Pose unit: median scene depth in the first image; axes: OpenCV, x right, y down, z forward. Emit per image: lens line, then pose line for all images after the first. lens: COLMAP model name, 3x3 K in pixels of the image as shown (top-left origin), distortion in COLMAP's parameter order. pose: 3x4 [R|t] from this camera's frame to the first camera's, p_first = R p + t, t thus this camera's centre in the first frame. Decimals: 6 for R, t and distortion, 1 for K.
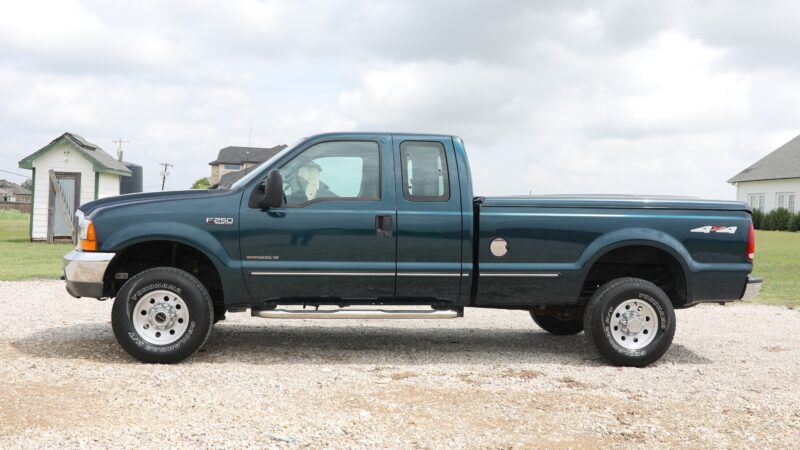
lens RADIAL K [[753.3, 0, 401.9], [0, 753.3, 223.8], [0, 0, 1]] dist [-0.021161, -0.005271]
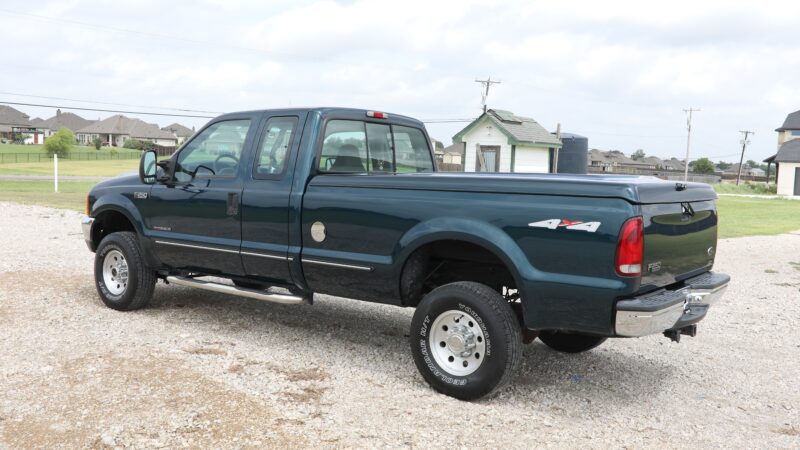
lens RADIAL K [[753.3, 0, 401.9], [0, 753.3, 223.8], [0, 0, 1]] dist [-0.021161, -0.005271]
pose [[0.717615, 0.050881, -0.694578, 0.783698], [-0.022436, 0.998499, 0.049964, -0.023722], [0.696078, -0.020272, 0.717680, 0.408446]]
